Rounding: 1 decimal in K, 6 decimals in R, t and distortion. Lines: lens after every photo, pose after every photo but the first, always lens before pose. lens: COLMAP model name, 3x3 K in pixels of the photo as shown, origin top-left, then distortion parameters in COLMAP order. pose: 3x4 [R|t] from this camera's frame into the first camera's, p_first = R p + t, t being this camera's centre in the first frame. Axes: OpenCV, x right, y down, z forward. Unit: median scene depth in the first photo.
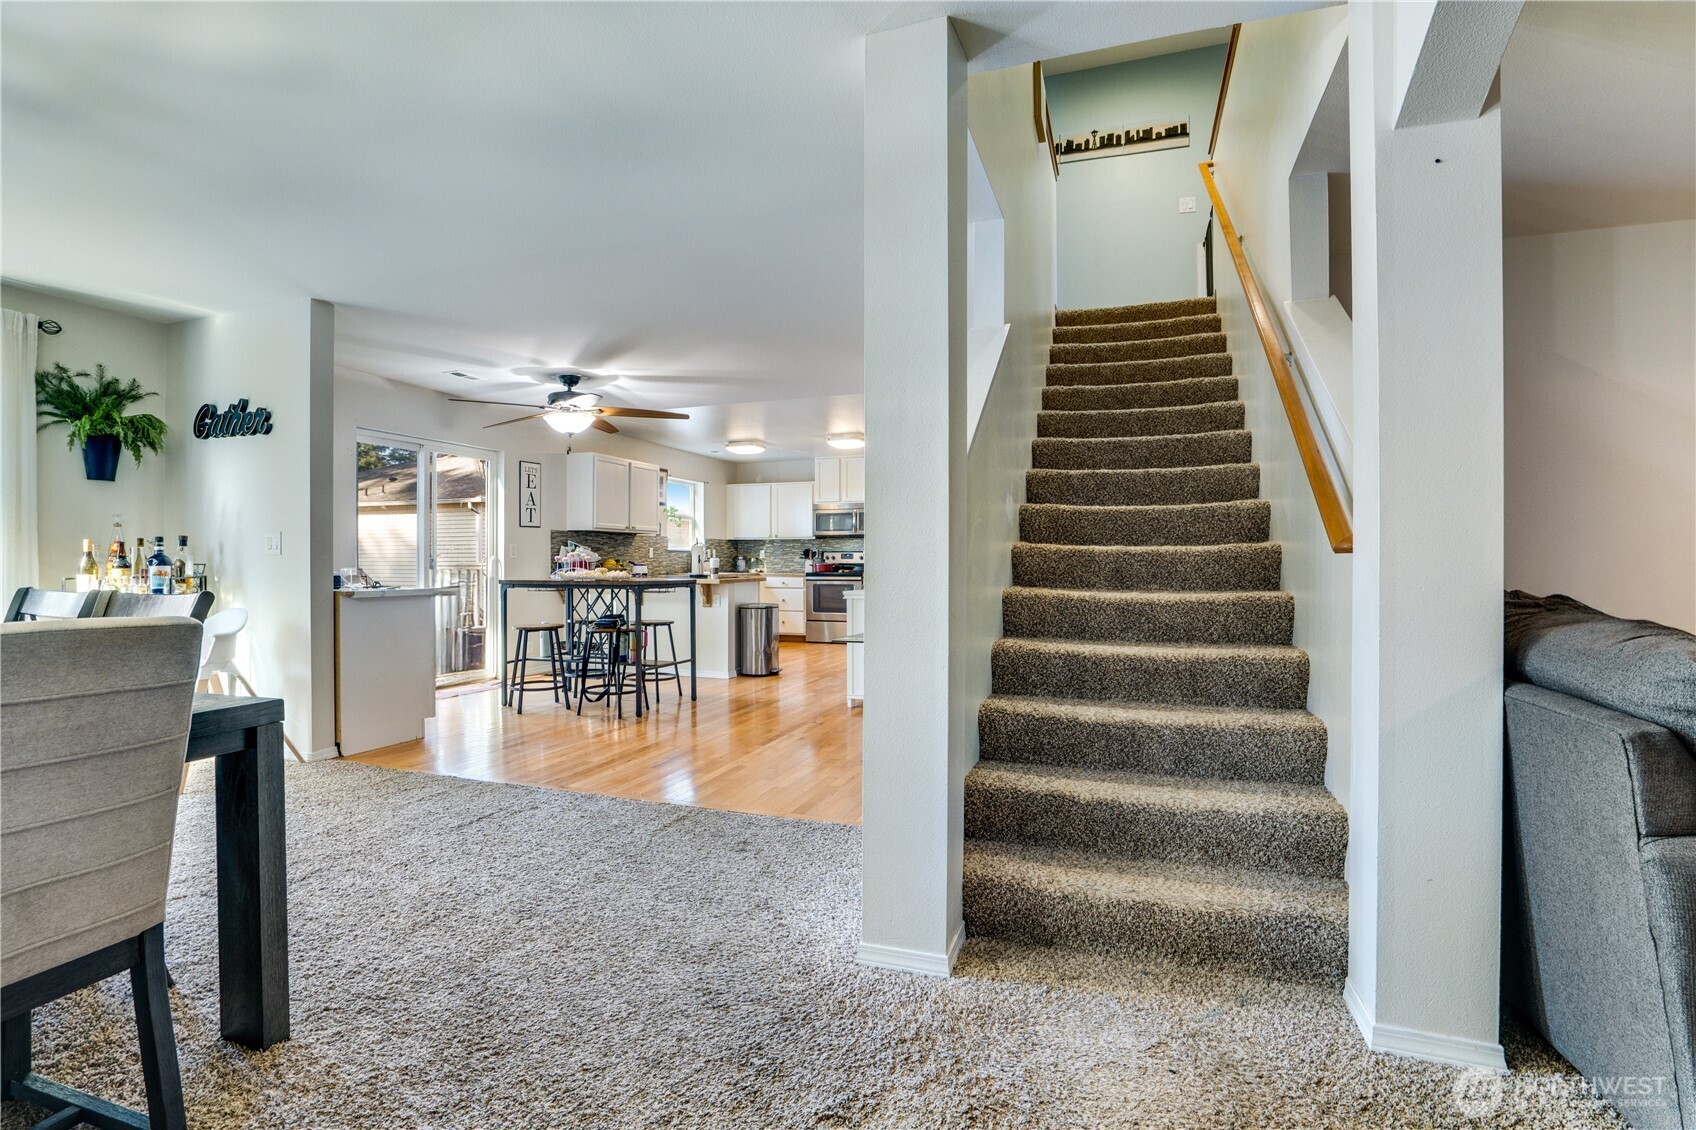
lens RADIAL K [[804.7, 0, 837.8], [0, 804.7, 564.2], [0, 0, 1]] dist [-0.056461, 0.022562]
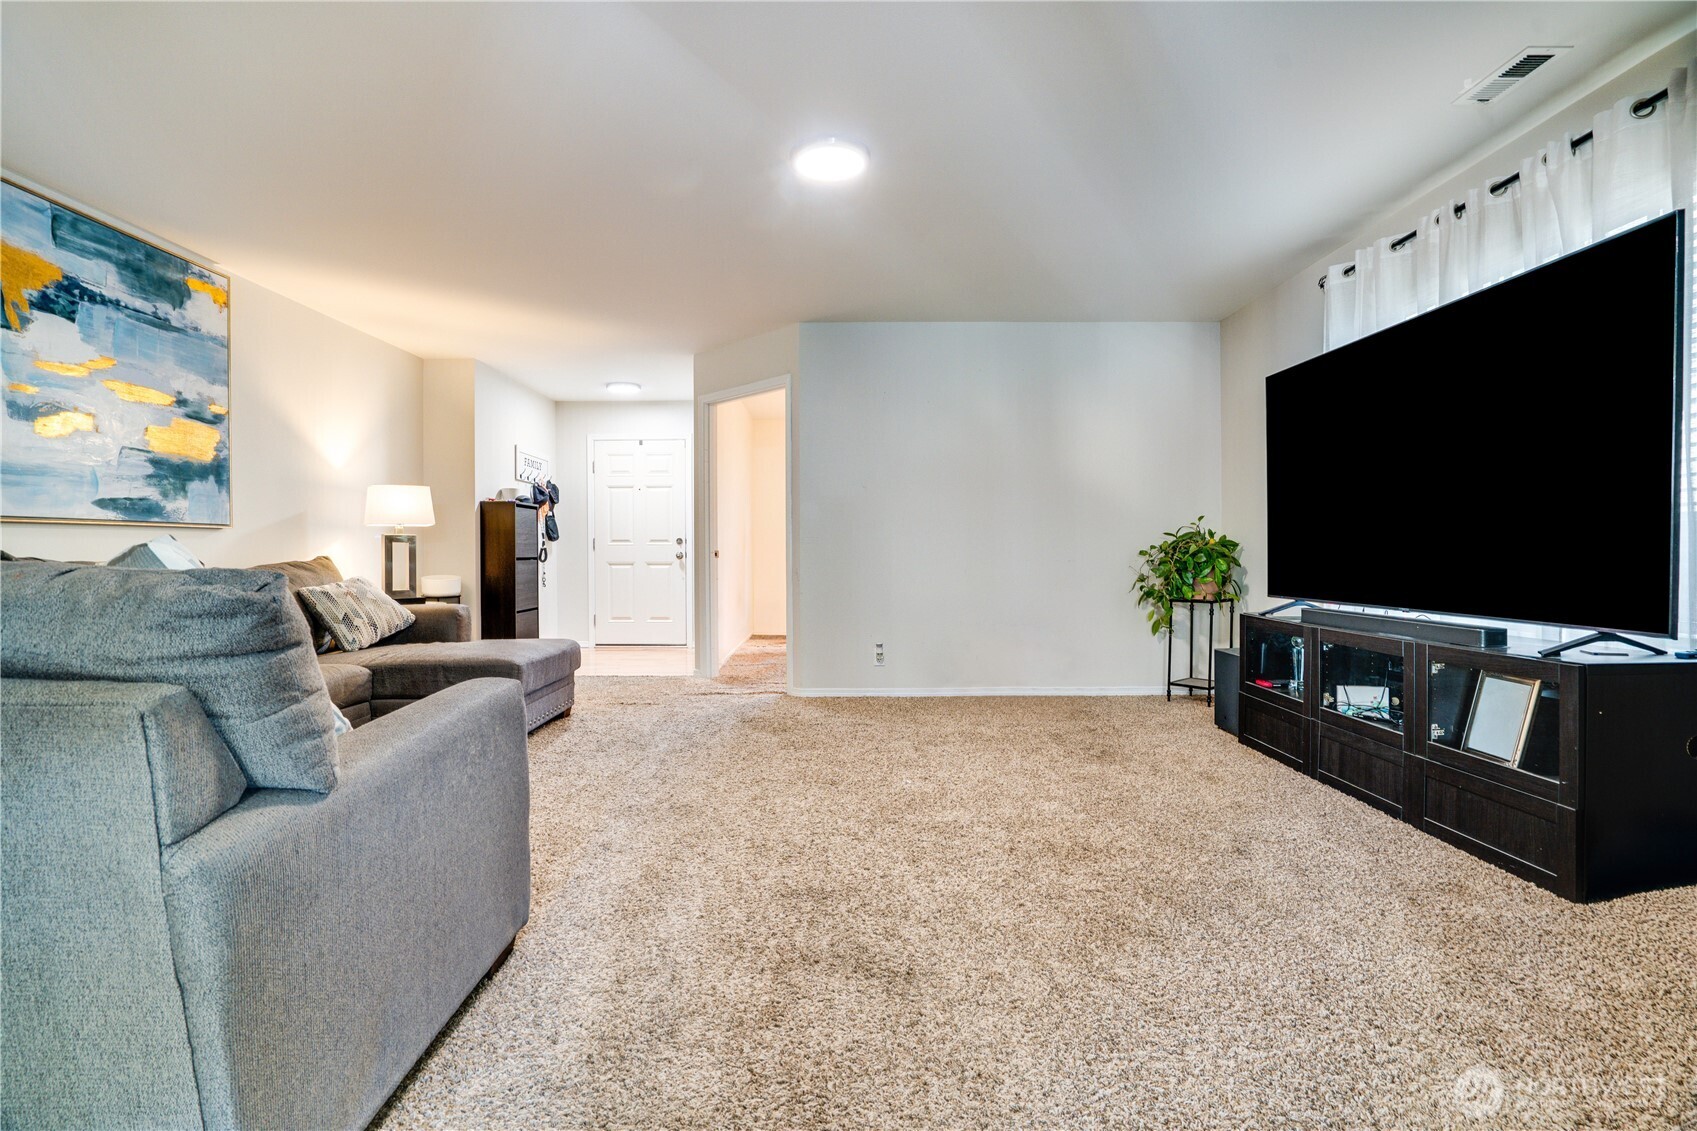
lens RADIAL K [[788.1, 0, 837.8], [0, 788.1, 565.7], [0, 0, 1]] dist [-0.062862, 0.024384]
pose [[-0.327345, -0.015964, 0.944770, 0.054654], [0.006291, 0.999798, 0.019073, 0.023989], [-0.944884, 0.012187, -0.327179, 0.172327]]
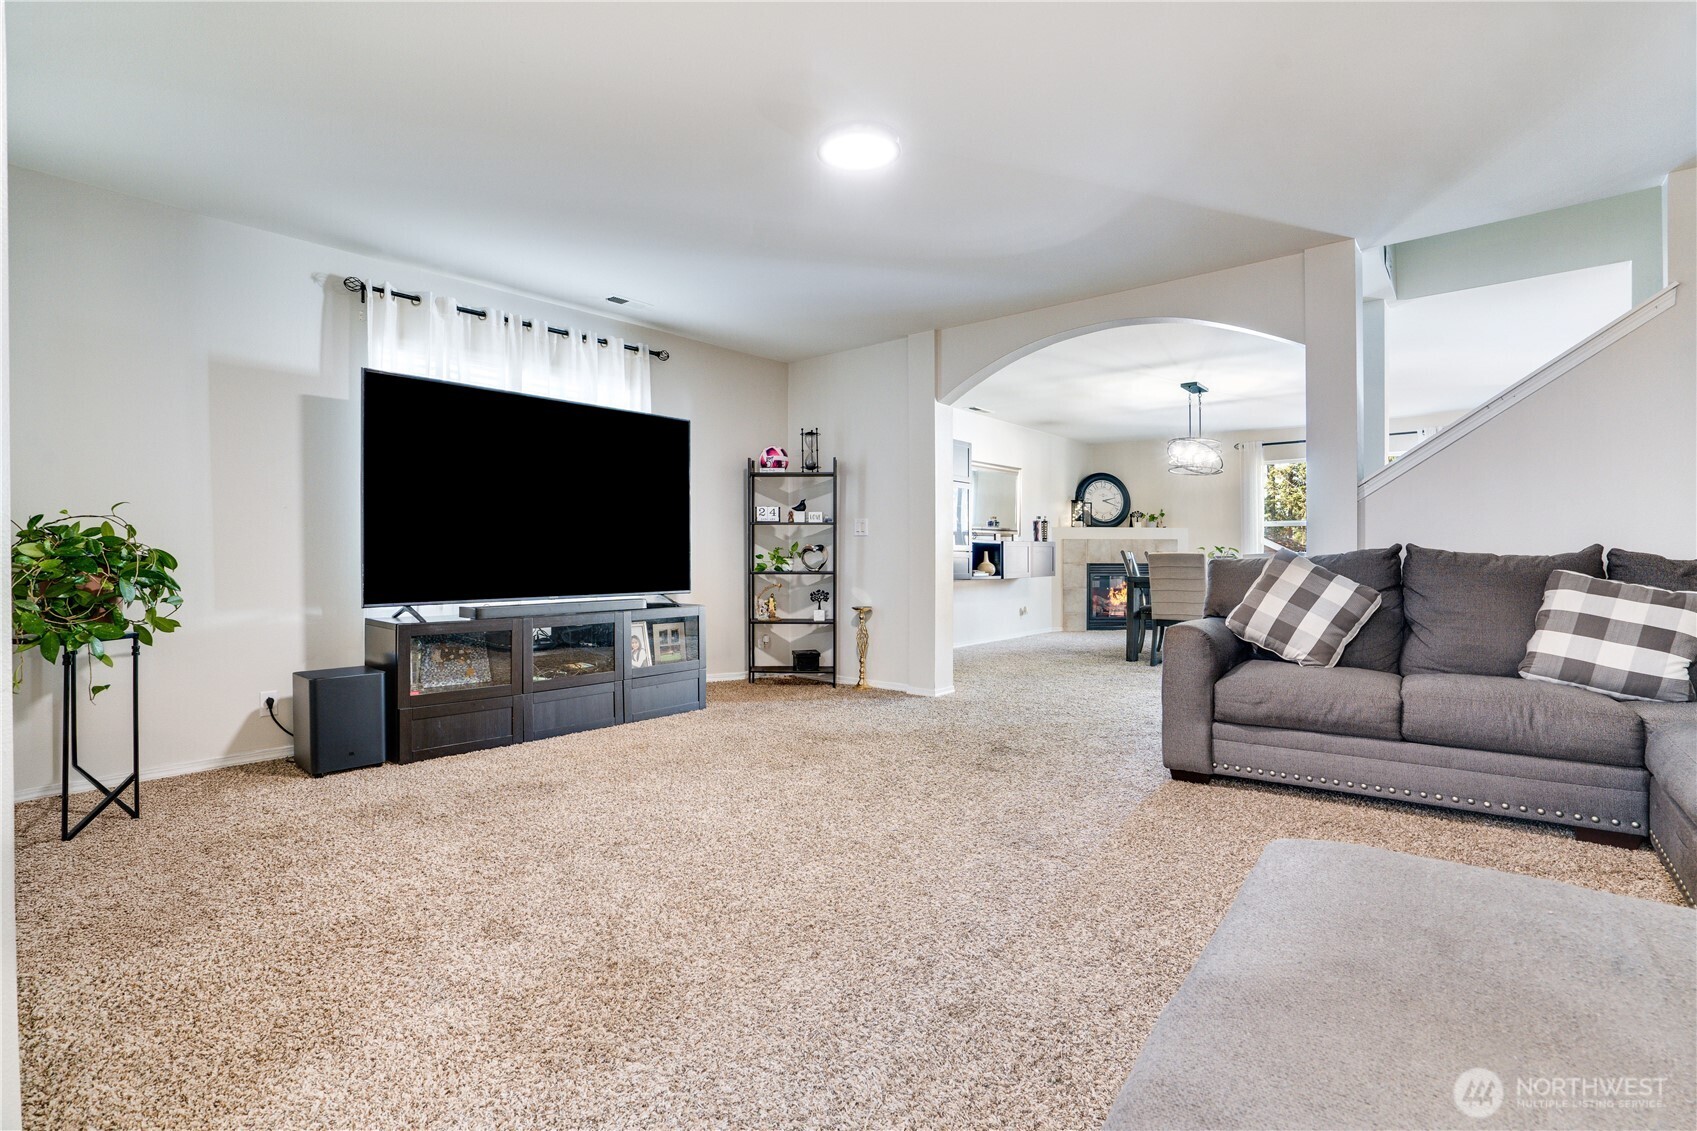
lens RADIAL K [[788.1, 0, 837.8], [0, 788.1, 565.7], [0, 0, 1]] dist [-0.062862, 0.024384]
pose [[-0.353305, 0.010032, -0.935454, 1.213365], [-0.000867, 0.999939, 0.011051, 0.027298], [0.935508, 0.004716, -0.353275, 0.167961]]
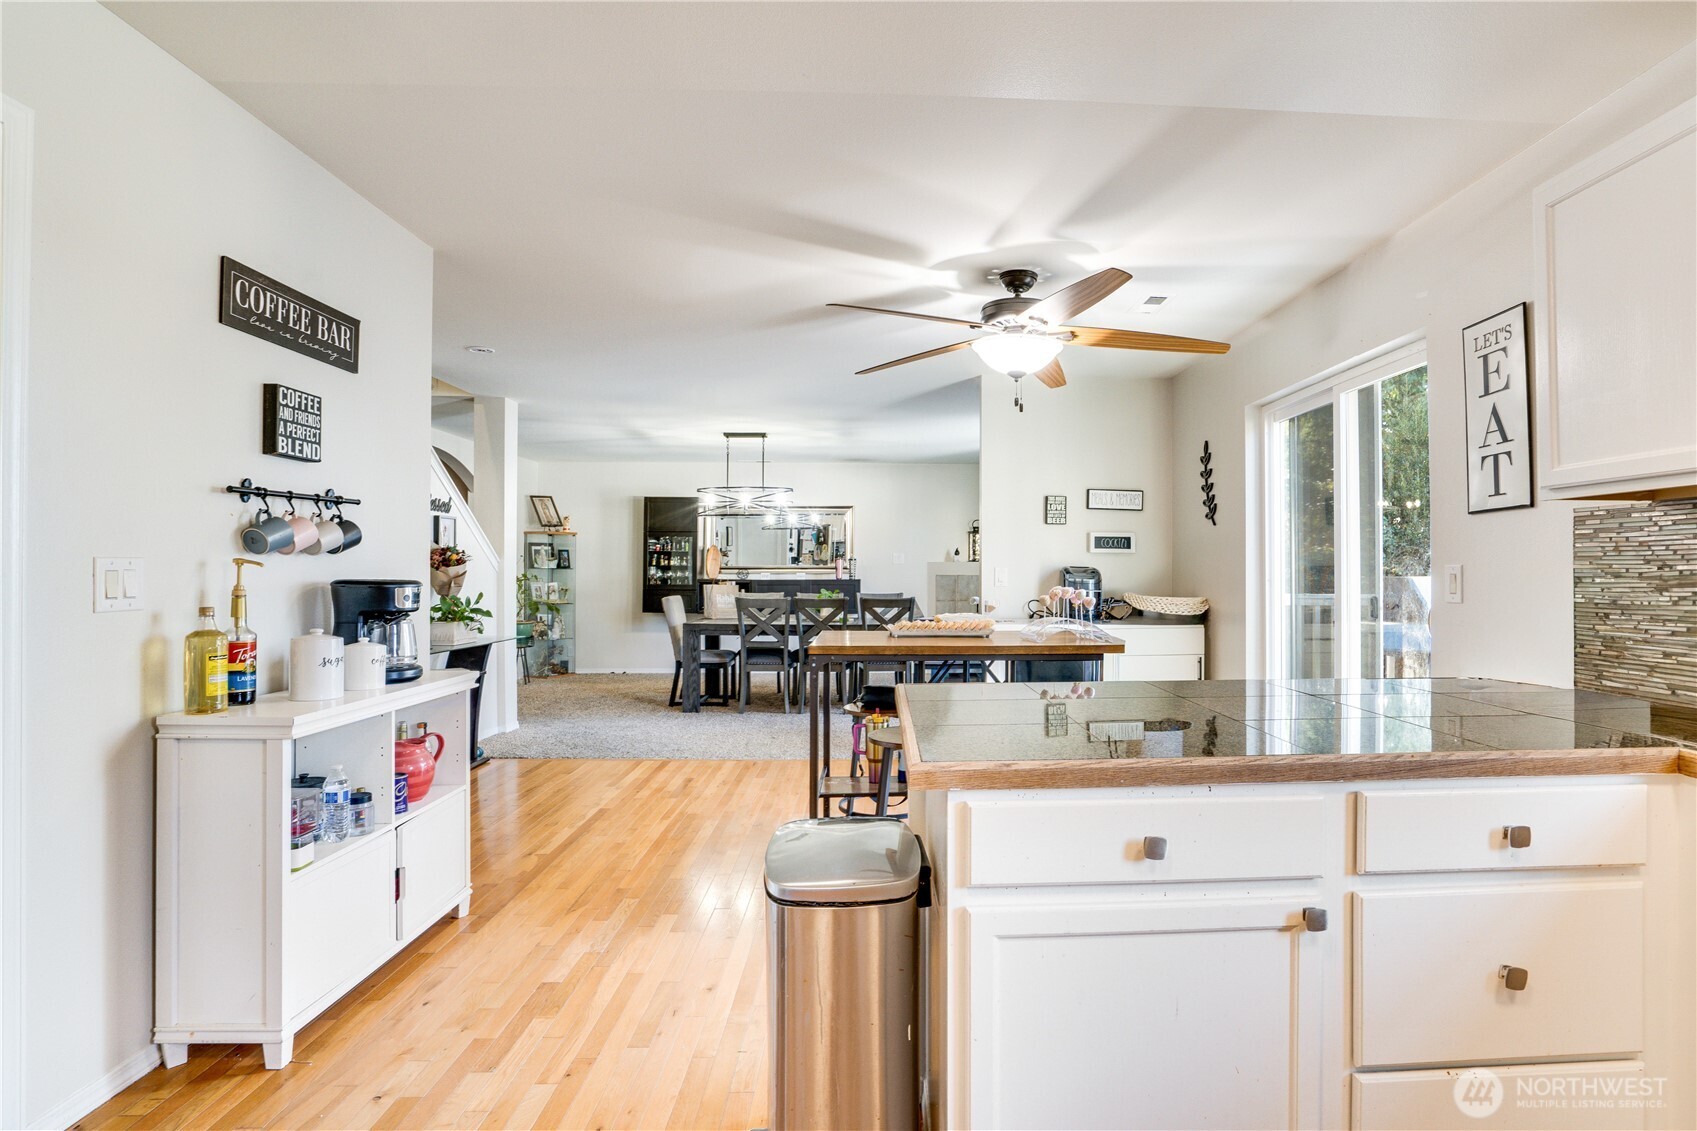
lens RADIAL K [[794.8, 0, 852.5], [0, 794.8, 560.8], [0, 0, 1]] dist [-0.044741, 0.018340]
pose [[-0.936570, -0.006773, -0.350416, -0.046928], [-0.003785, 0.999950, -0.009211, -0.036006], [0.350461, -0.007300, -0.936549, 1.798156]]
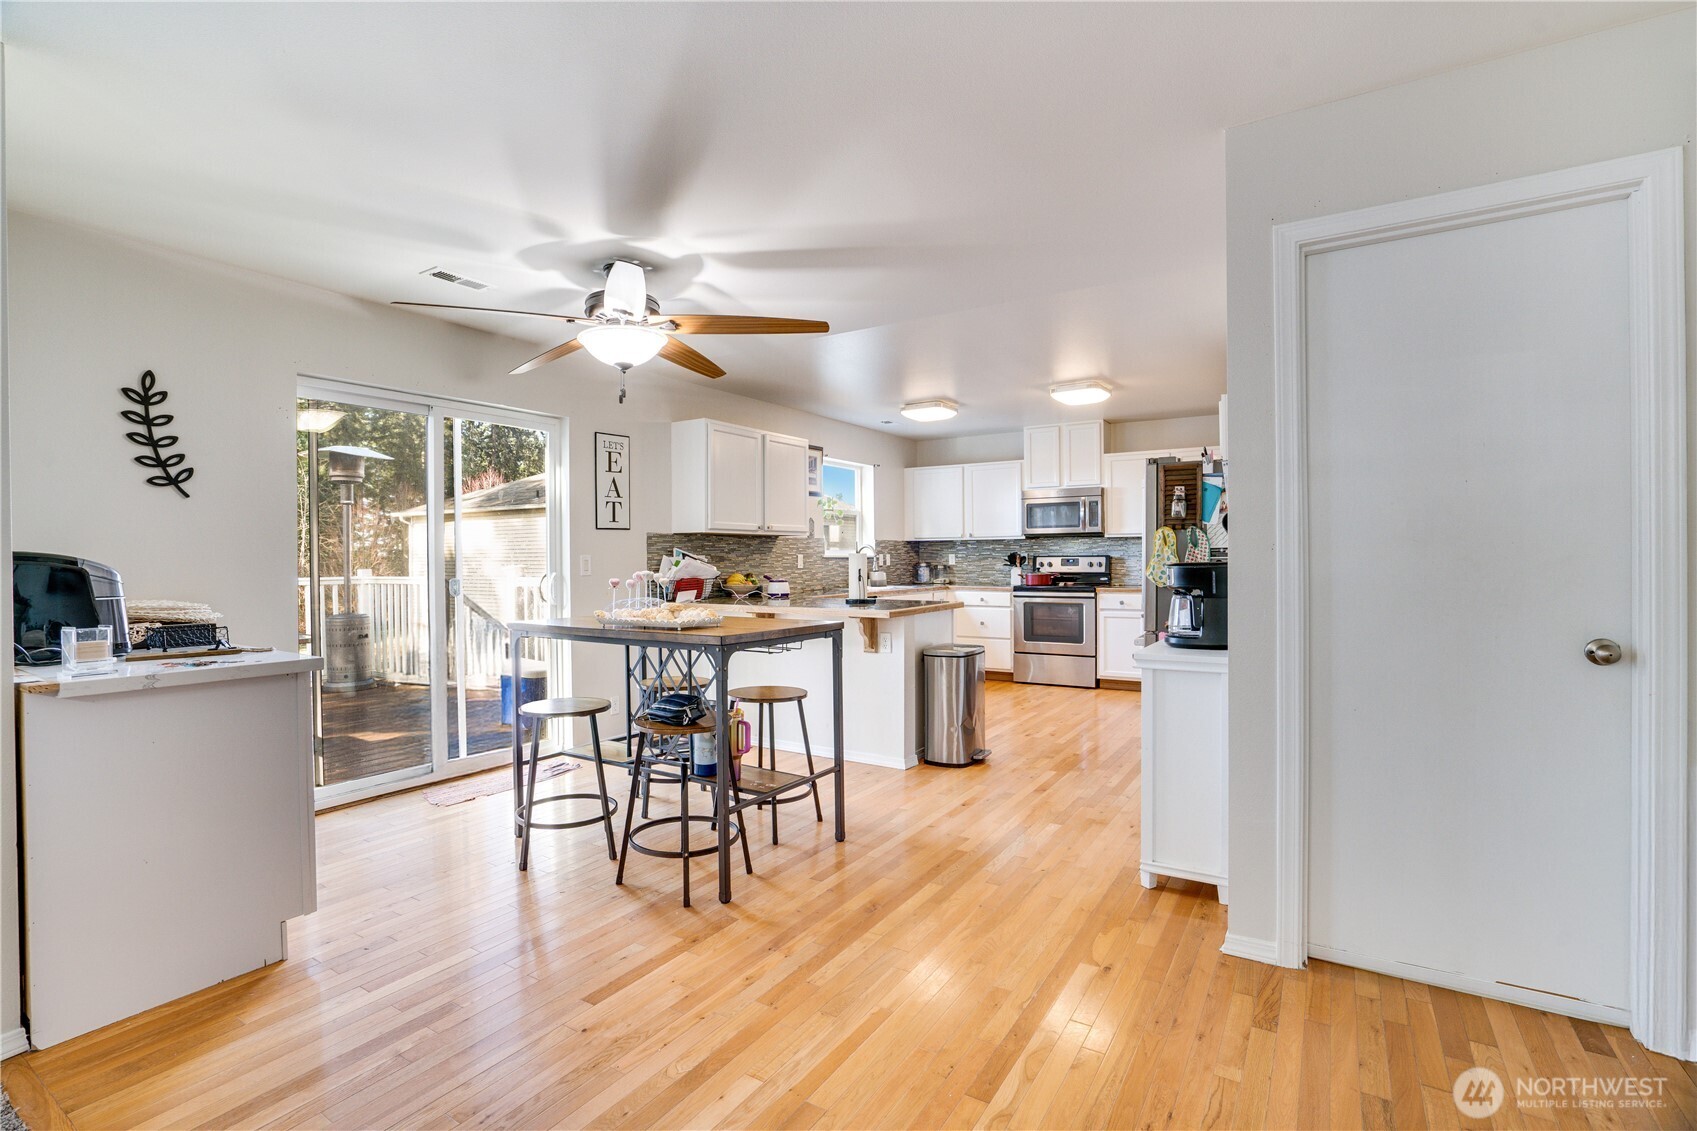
lens RADIAL K [[805.2, 0, 838.3], [0, 805.2, 564.7], [0, 0, 1]] dist [-0.056461, 0.022562]
pose [[0.975020, -0.004399, -0.222074, -0.074799], [0.005619, 0.999972, 0.004863, -0.030130], [0.222046, -0.005990, 0.975018, 0.602717]]
